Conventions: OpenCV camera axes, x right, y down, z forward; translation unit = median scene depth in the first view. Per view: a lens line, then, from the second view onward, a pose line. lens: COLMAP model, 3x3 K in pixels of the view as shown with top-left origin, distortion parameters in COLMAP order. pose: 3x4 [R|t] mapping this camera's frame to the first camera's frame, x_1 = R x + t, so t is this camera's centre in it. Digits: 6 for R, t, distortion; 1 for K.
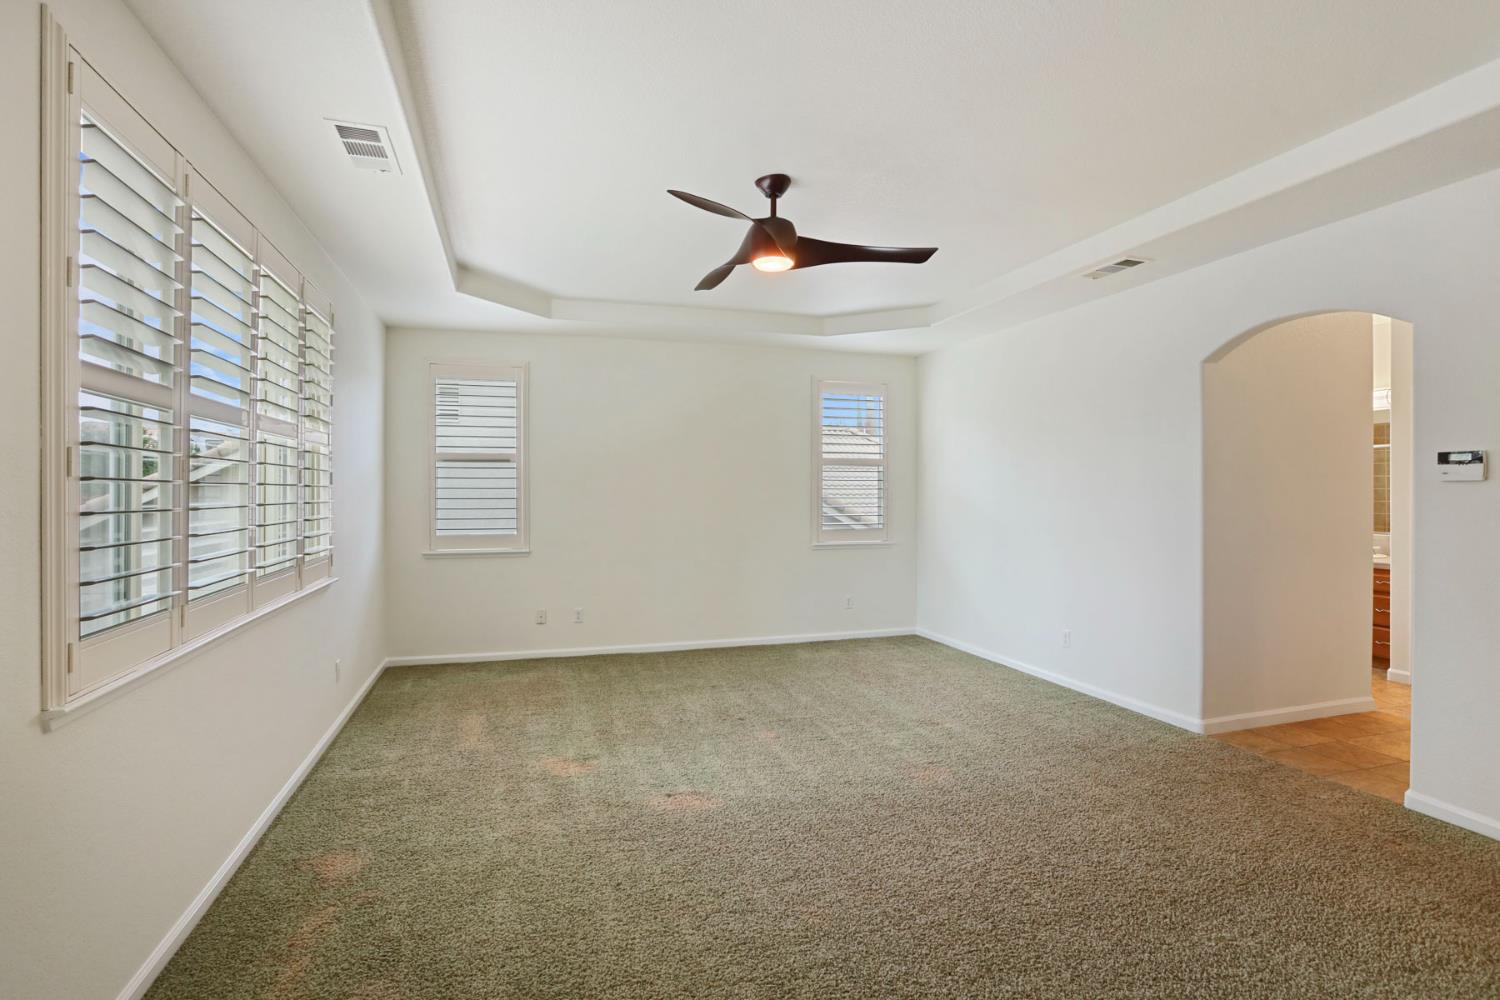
lens RADIAL K [[731.4, 0, 720.0], [0, 731.4, 507.8], [0, 0, 1]] dist [-0.045138, 0.005649]
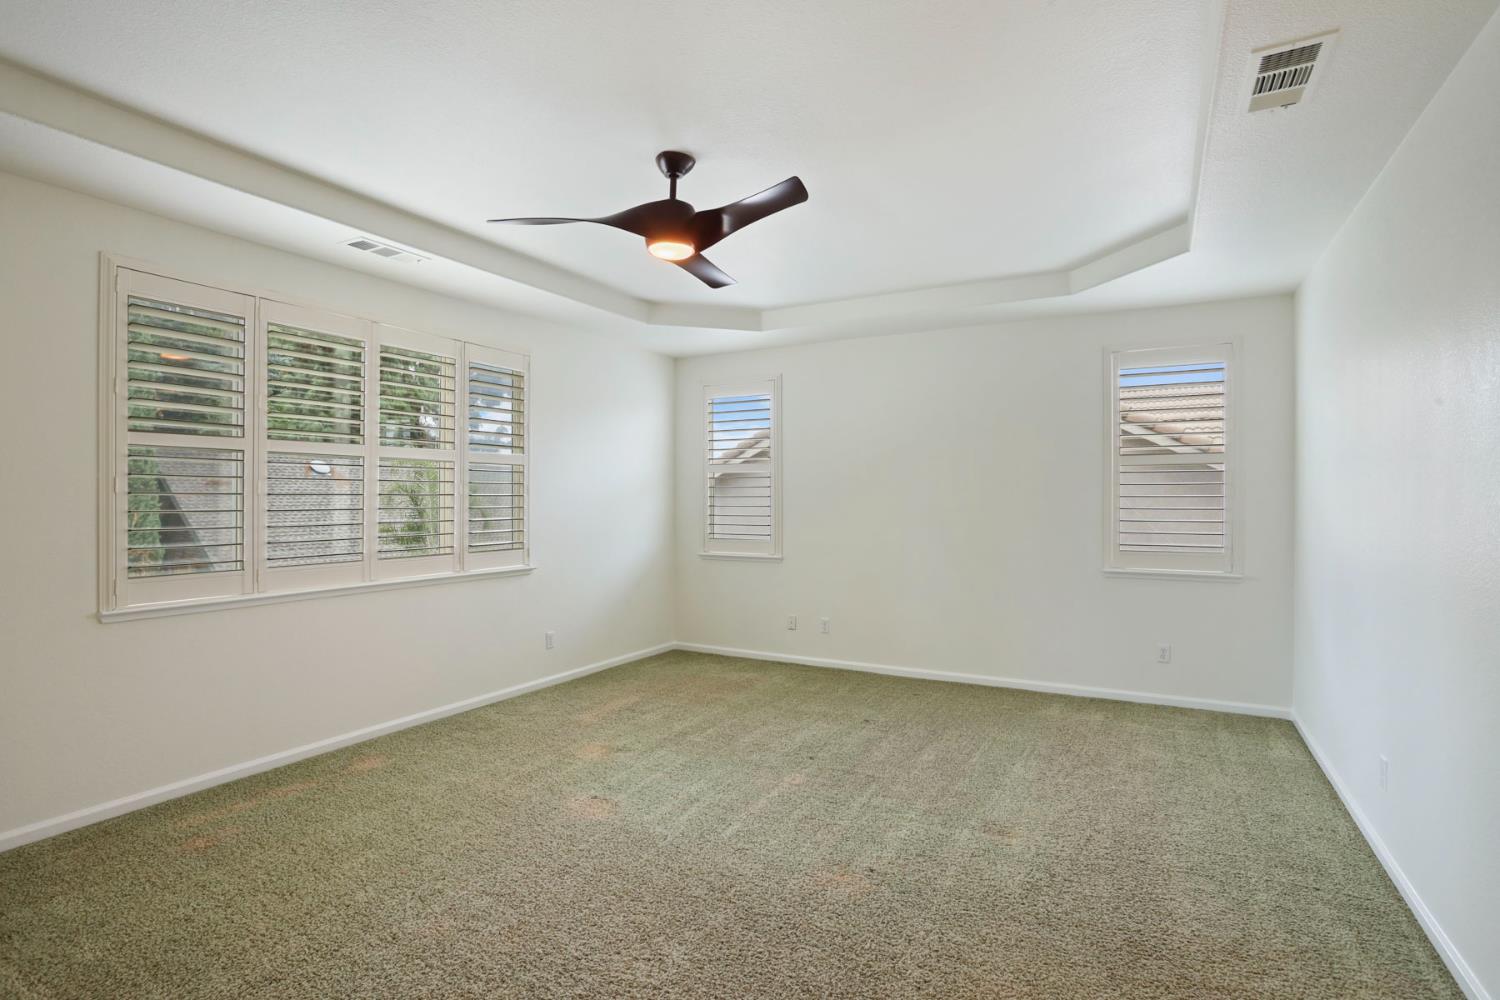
lens RADIAL K [[731.4, 0, 744.0], [0, 731.4, 498.9], [0, 0, 1]] dist [-0.045138, 0.005649]
pose [[0.684439, -0.004951, -0.729053, 0.651537], [-0.010724, 0.999800, -0.016858, -0.006664], [0.728991, 0.019356, 0.684249, 0.357894]]
